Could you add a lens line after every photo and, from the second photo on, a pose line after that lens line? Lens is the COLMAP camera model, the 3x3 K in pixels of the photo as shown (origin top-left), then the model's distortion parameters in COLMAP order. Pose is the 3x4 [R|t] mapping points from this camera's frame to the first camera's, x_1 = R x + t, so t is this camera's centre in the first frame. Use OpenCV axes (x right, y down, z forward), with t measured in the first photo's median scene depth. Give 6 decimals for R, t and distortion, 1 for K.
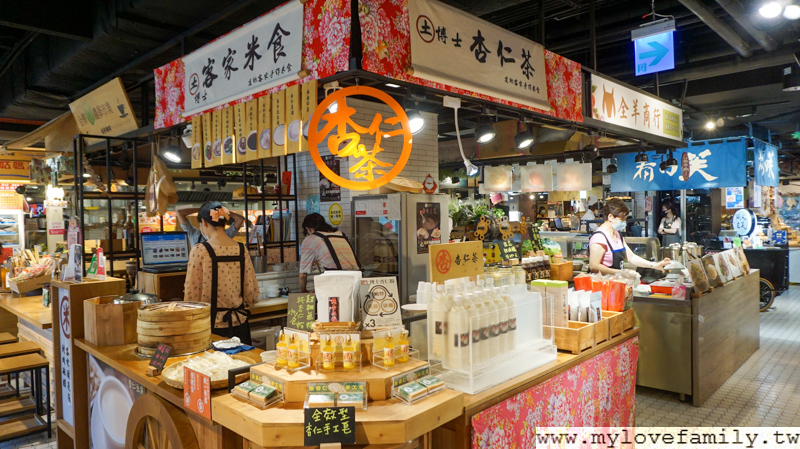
lens RADIAL K [[533.8, 0, 400.0], [0, 533.8, 224.5], [0, 0, 1]] dist [-0.041687, 0.000454]
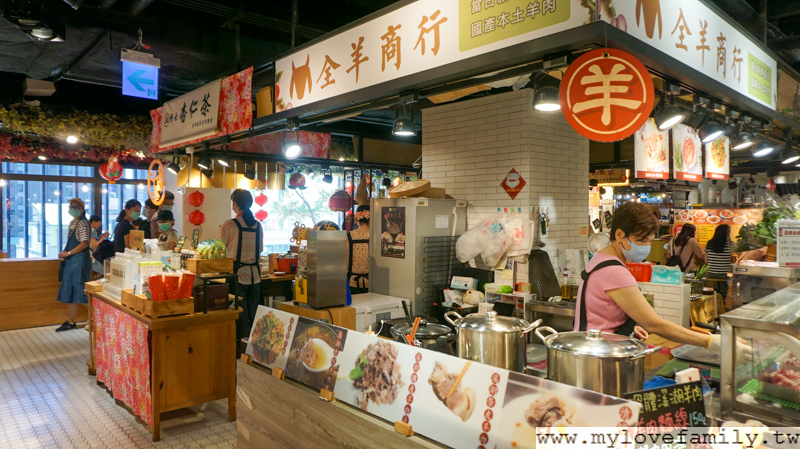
lens RADIAL K [[533.8, 0, 400.0], [0, 533.8, 224.5], [0, 0, 1]] dist [-0.041687, 0.000454]
pose [[-0.059316, 0.034461, -0.997644, 1.049566], [-0.022485, 0.999104, 0.035848, -0.044001], [0.997986, 0.024558, -0.058488, 1.073706]]
